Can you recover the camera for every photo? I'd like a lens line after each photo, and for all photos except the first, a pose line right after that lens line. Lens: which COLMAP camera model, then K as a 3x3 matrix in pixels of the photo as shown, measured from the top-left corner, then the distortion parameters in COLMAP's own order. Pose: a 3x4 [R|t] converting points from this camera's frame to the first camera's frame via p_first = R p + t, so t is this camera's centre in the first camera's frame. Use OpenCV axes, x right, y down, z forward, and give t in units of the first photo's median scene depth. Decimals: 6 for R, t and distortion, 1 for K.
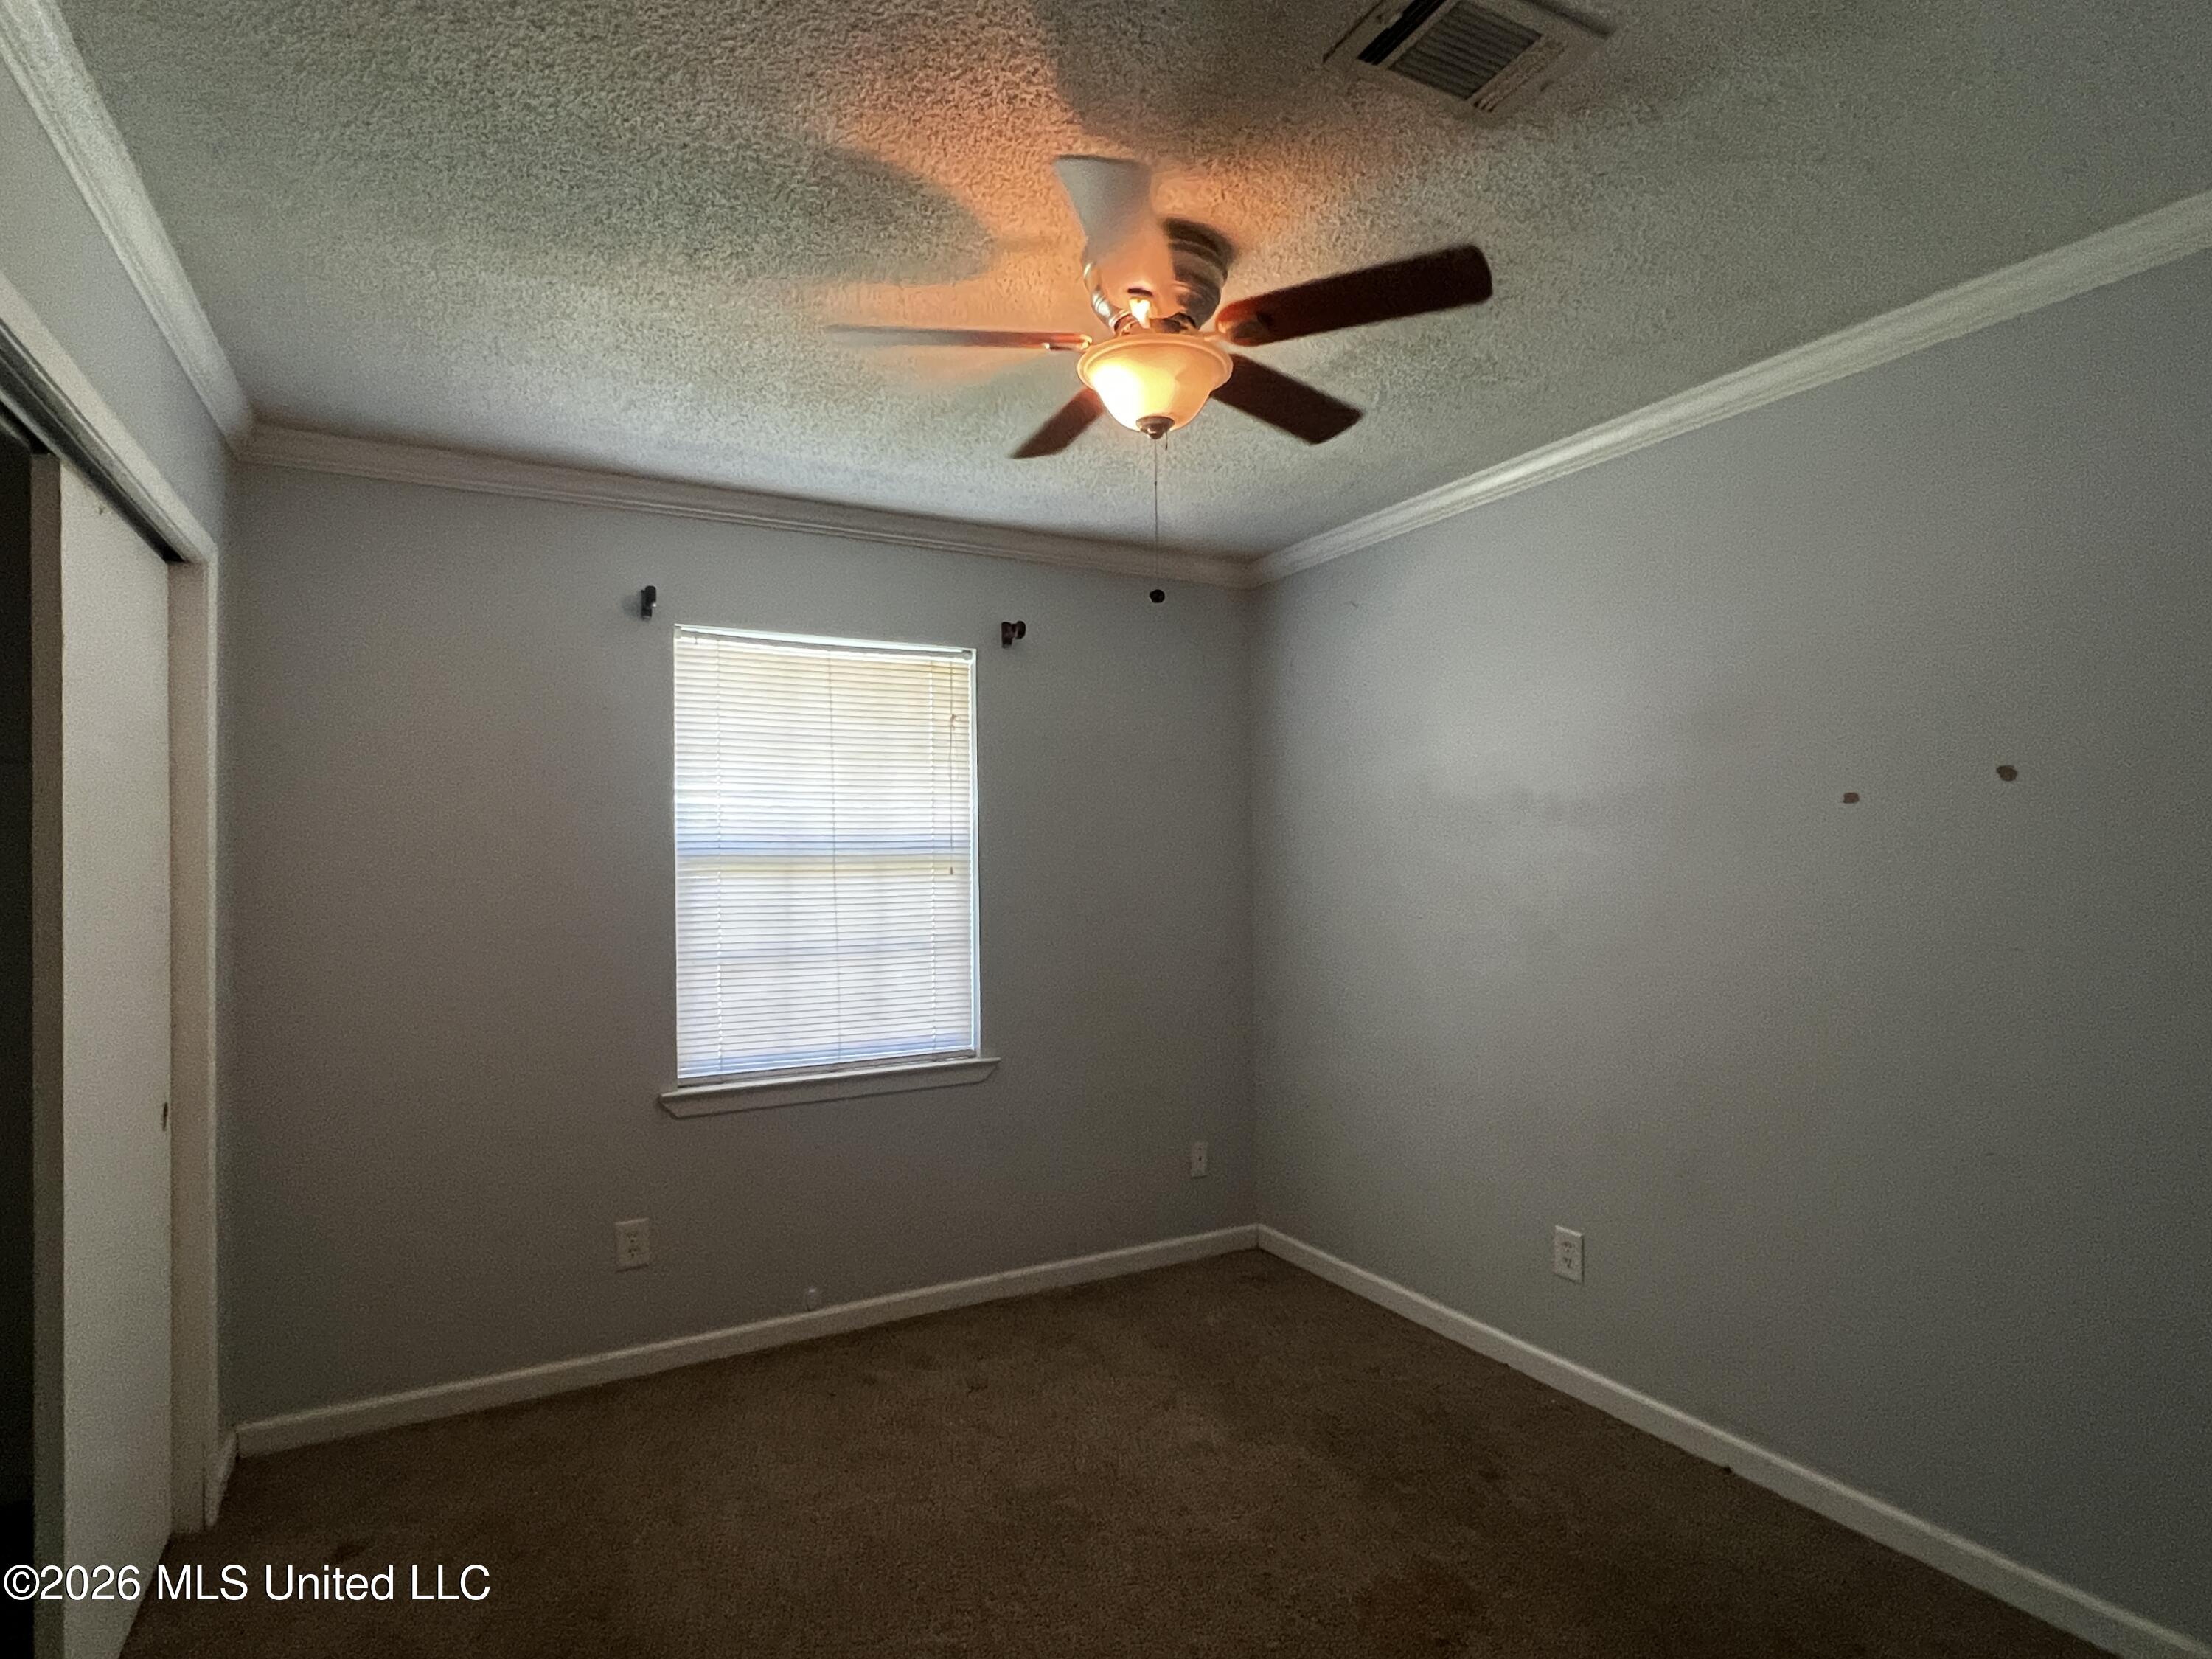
lens RADIAL K [[1152.6, 0, 1096.0], [0, 1152.6, 832.6], [0, 0, 1]] dist [0.002382, 0.002767]
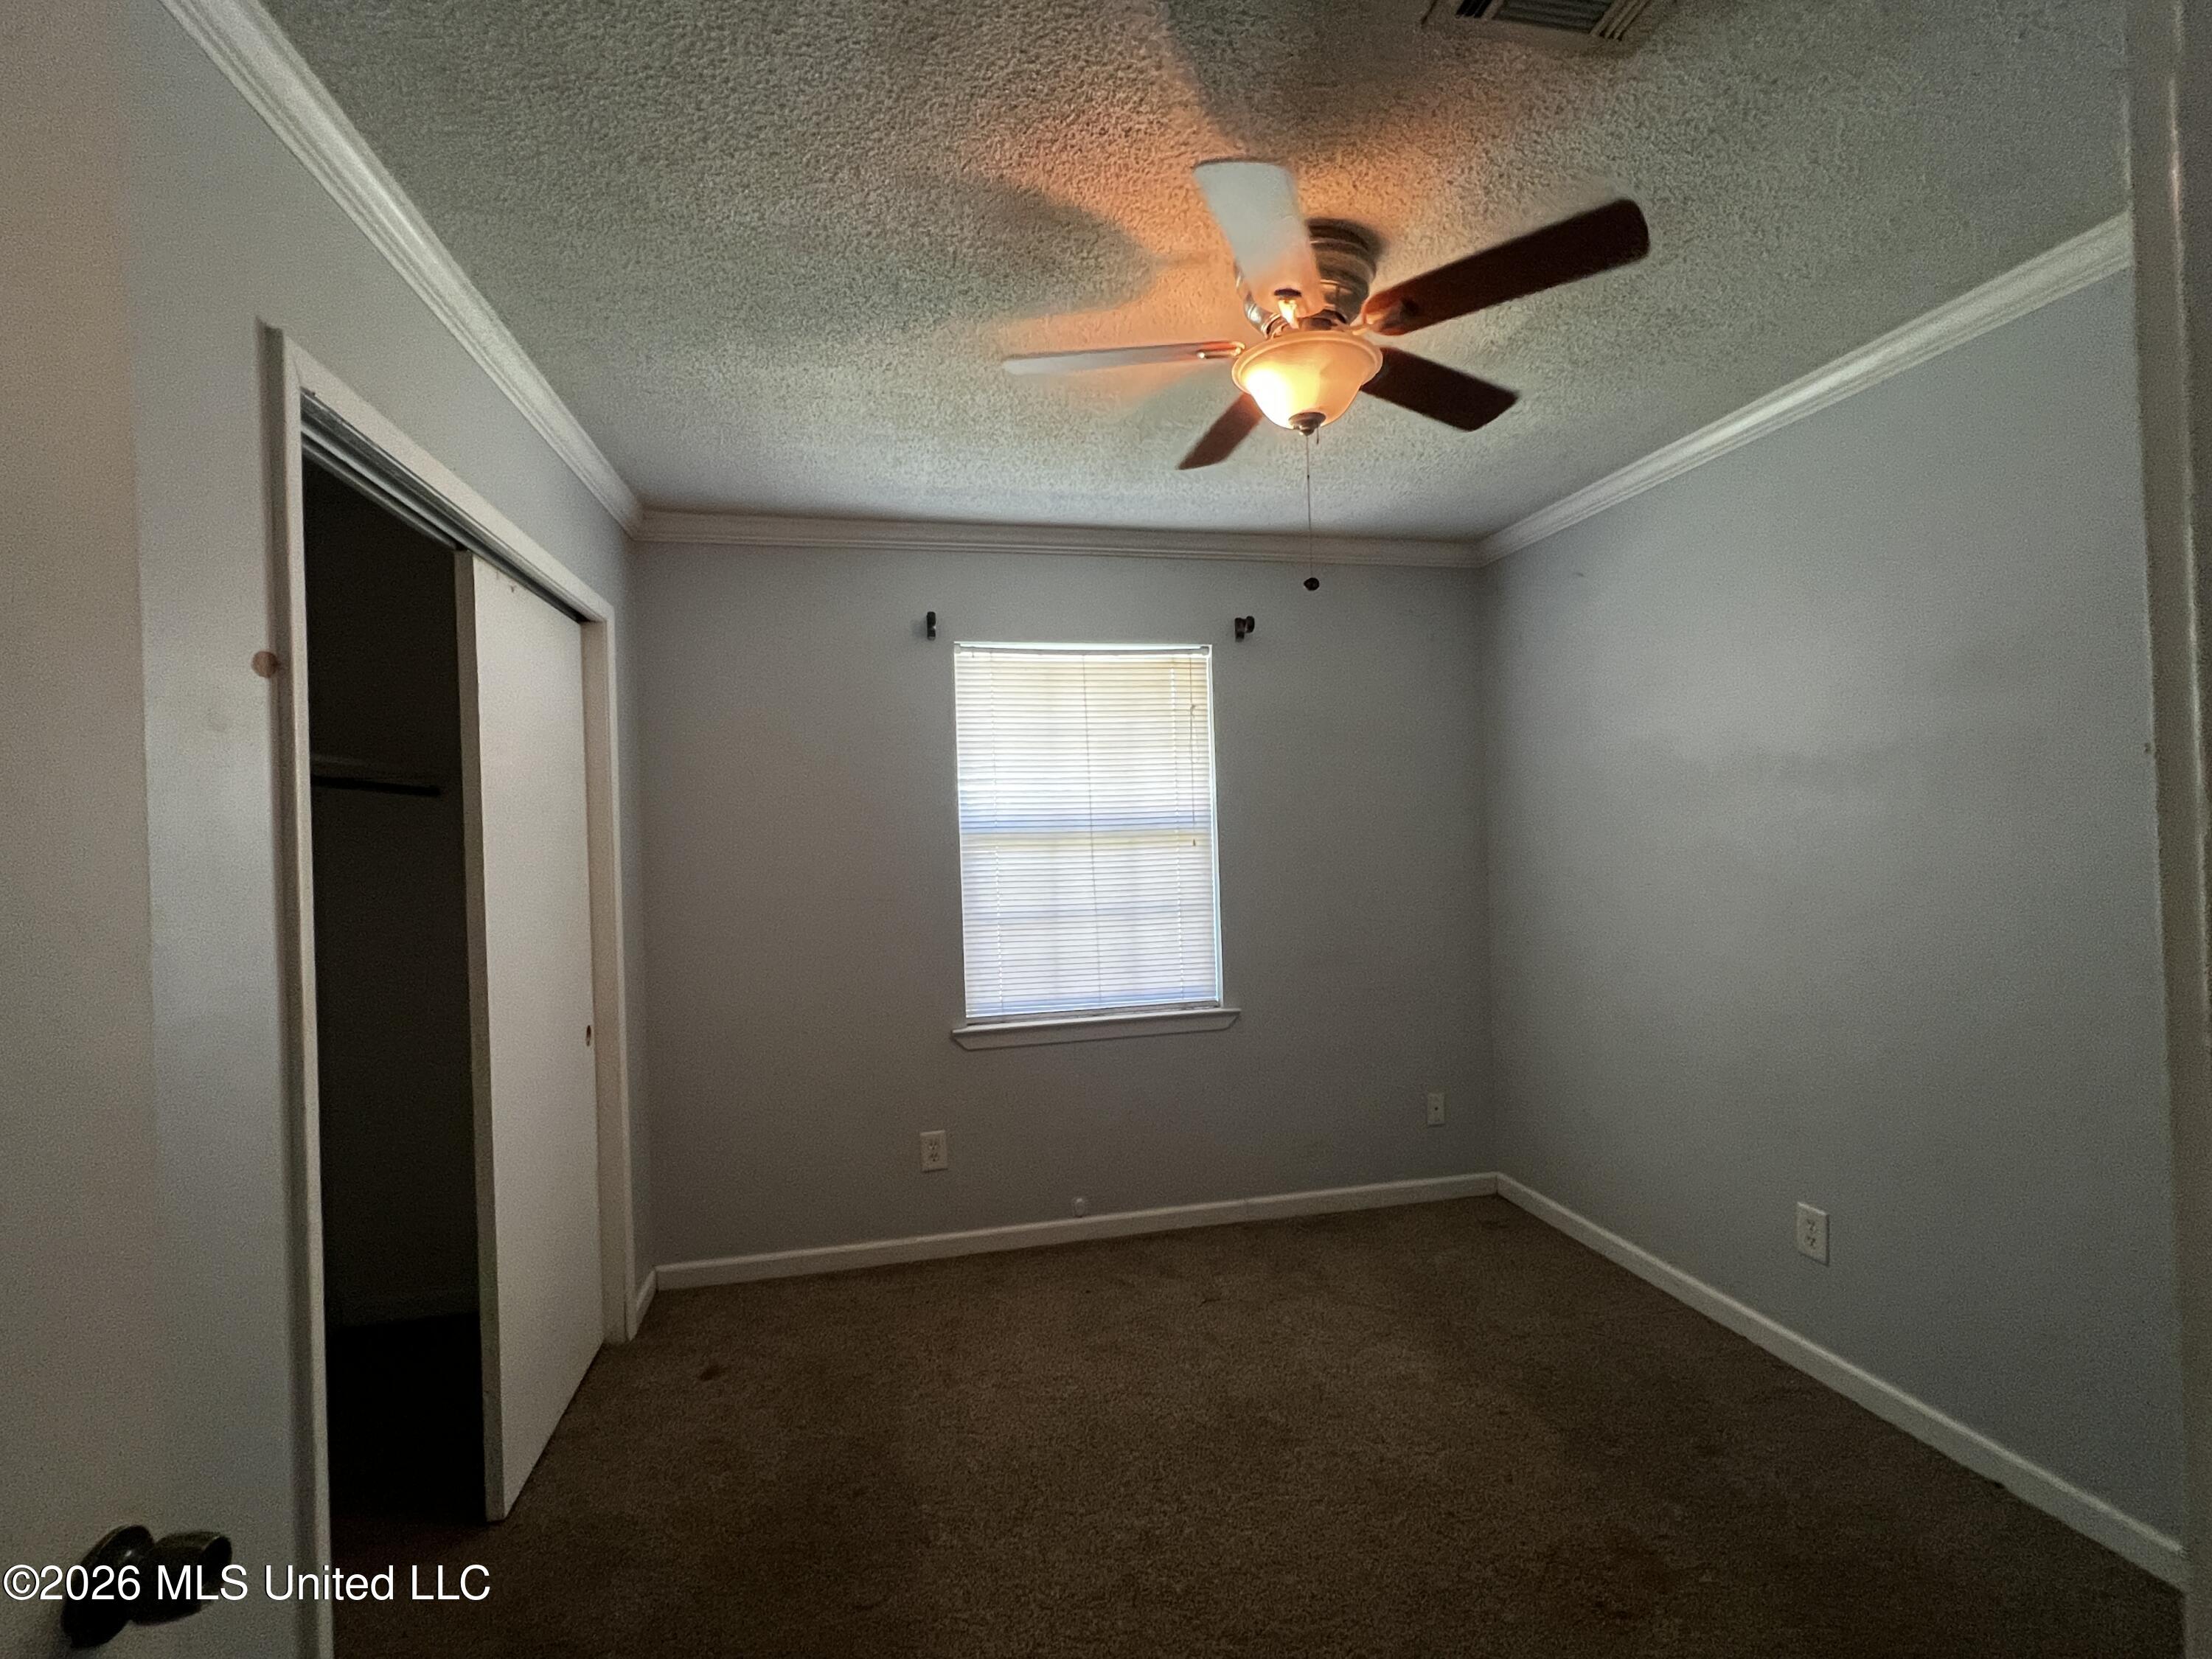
lens RADIAL K [[997.8, 0, 1111.4], [0, 997.8, 826.5], [0, 0, 1]] dist [0.002778, 0.000652]
pose [[0.960636, -0.019215, -0.277143, 0.093848], [0.024997, 0.999537, 0.017343, -0.002321], [0.276682, -0.023588, 0.960672, 0.049183]]
